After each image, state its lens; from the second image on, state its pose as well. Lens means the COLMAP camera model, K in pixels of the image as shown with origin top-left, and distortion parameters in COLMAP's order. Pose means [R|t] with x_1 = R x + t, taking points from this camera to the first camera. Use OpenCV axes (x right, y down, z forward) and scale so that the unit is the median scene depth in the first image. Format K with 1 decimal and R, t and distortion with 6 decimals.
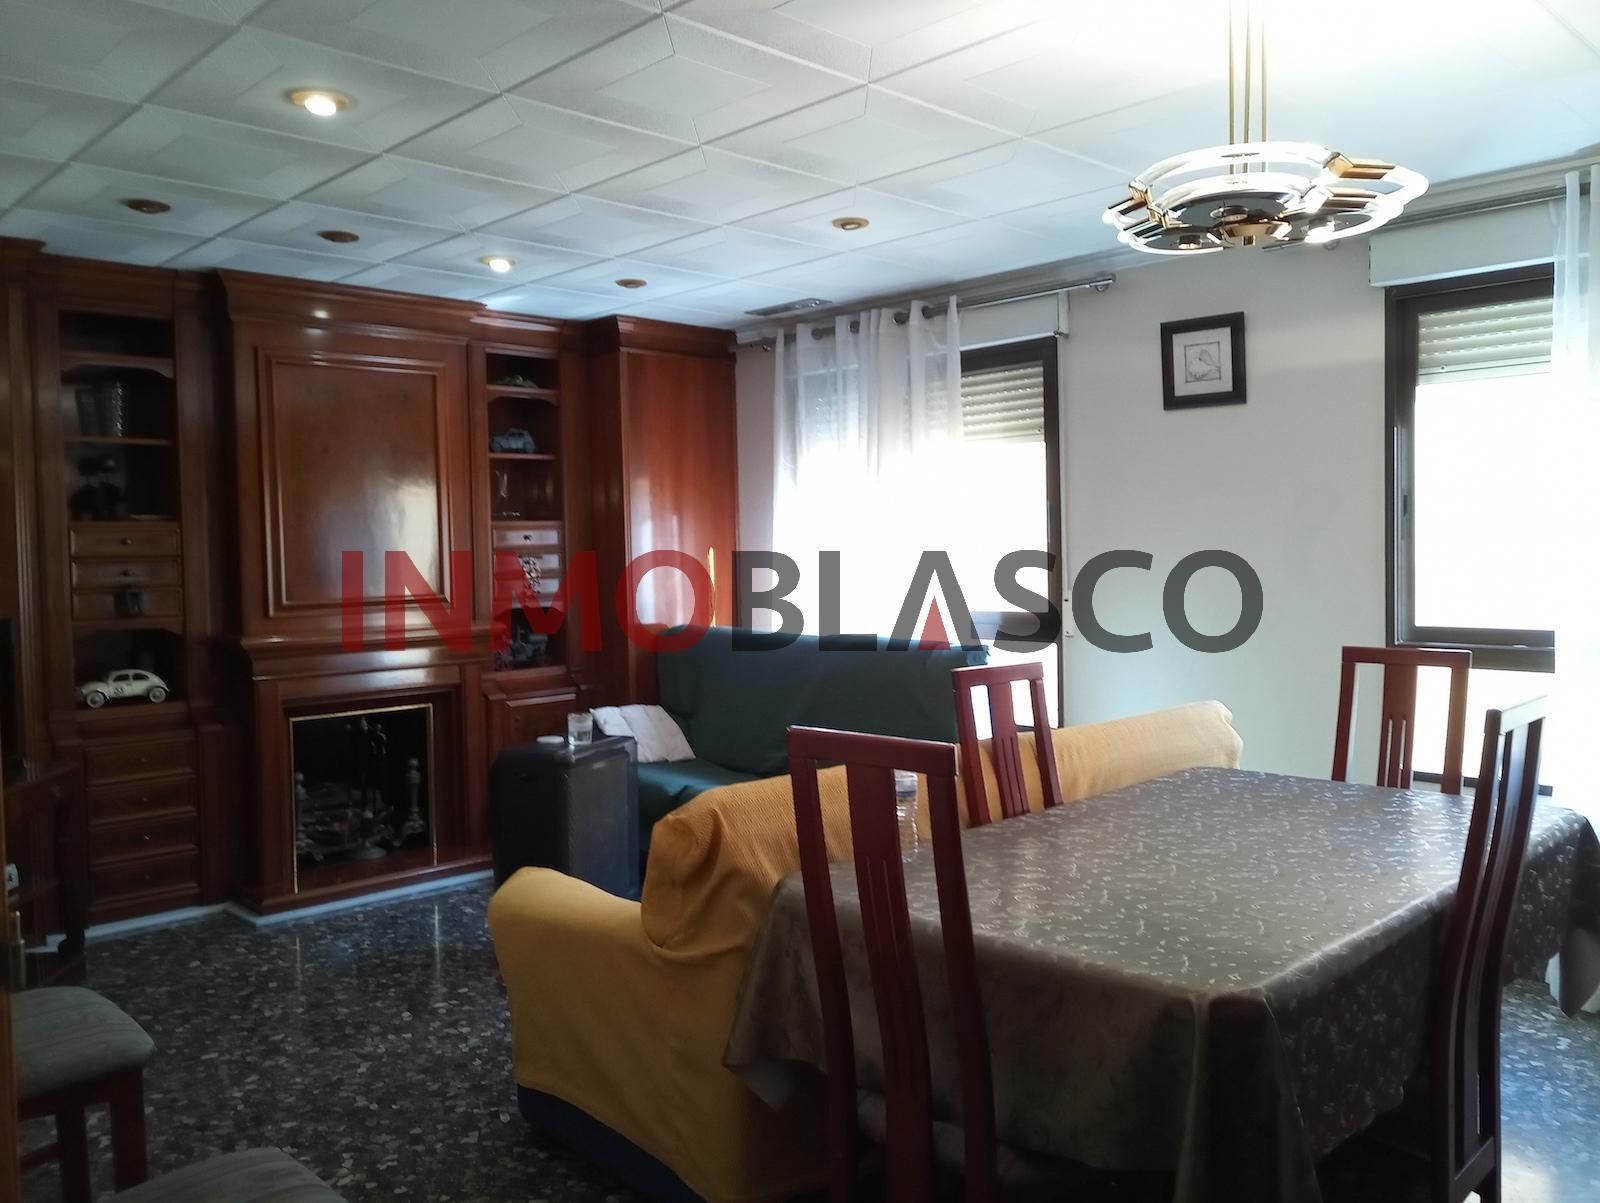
lens RADIAL K [[1289.7, 0, 773.2], [0, 1289.7, 595.2], [0, 0, 1]] dist [0.032641, -0.058857]
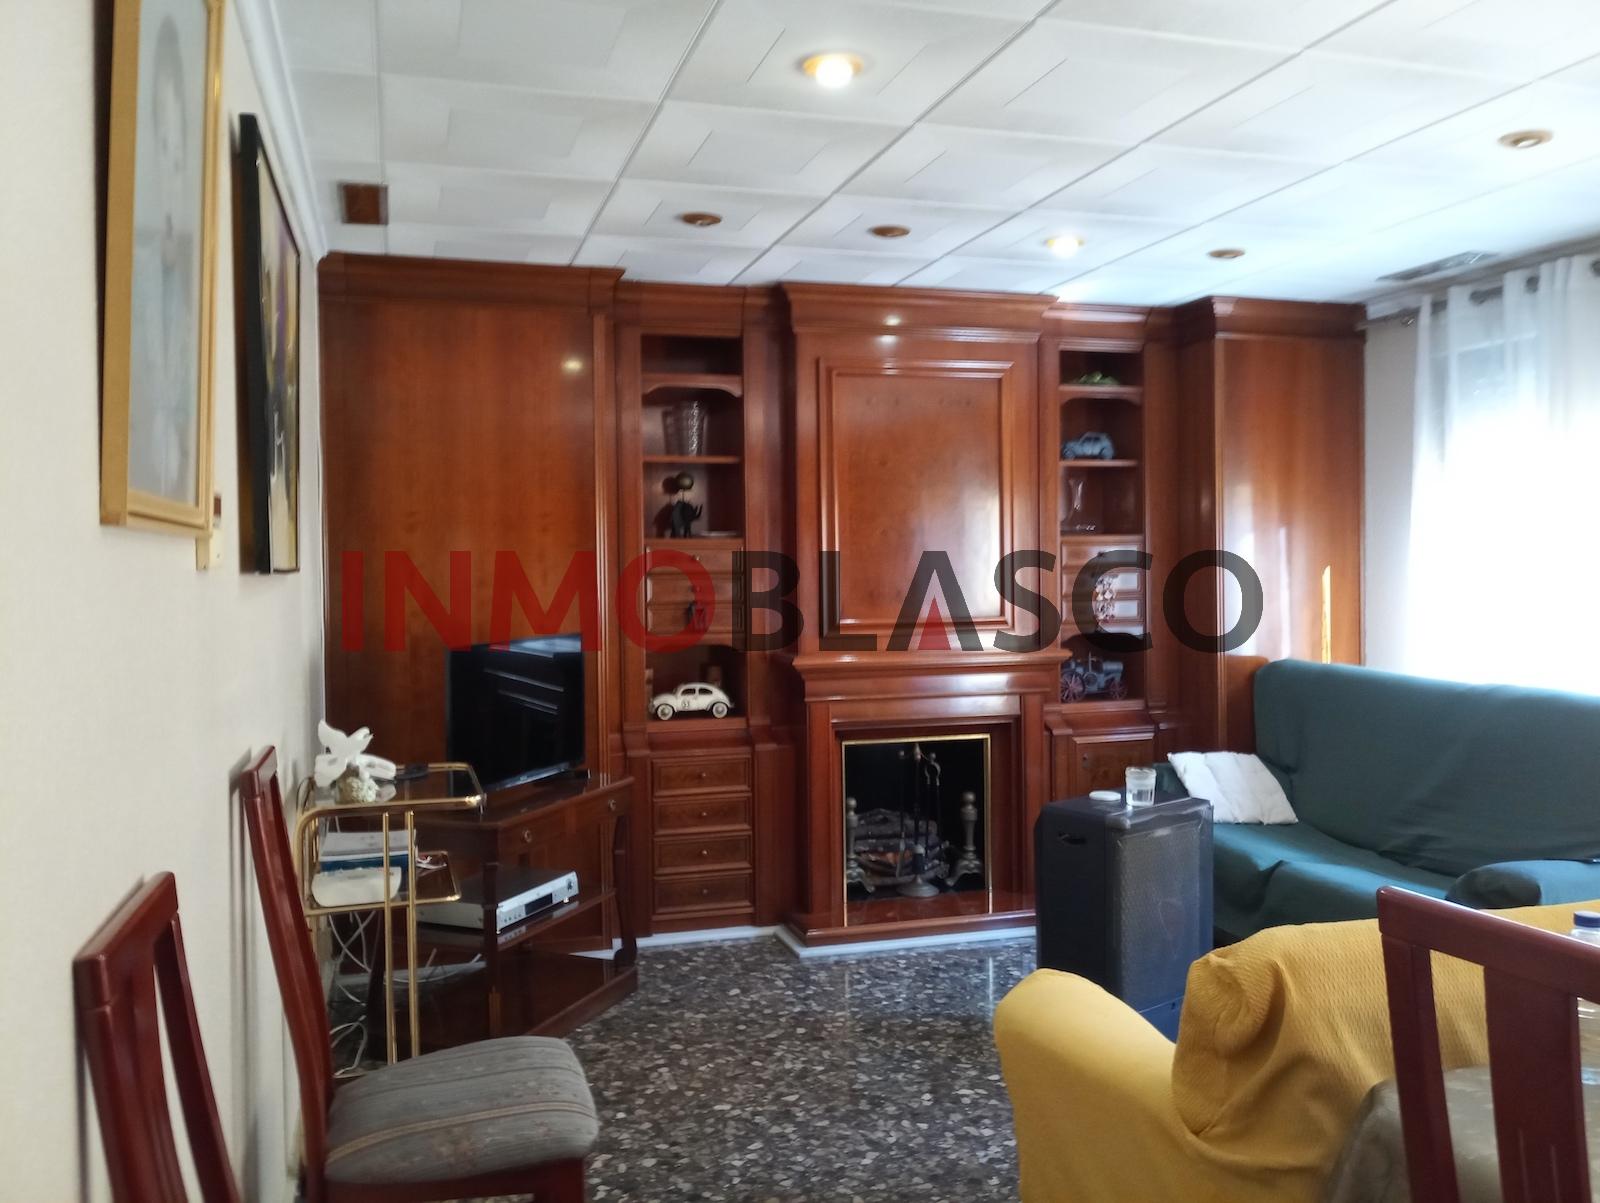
lens RADIAL K [[1289.7, 0, 773.2], [0, 1289.7, 595.2], [0, 0, 1]] dist [0.032641, -0.058857]
pose [[0.892846, 0.019182, -0.449953, 0.011360], [-0.022095, 0.999755, -0.001223, -0.012490], [0.449819, 0.011033, 0.893051, 0.124995]]
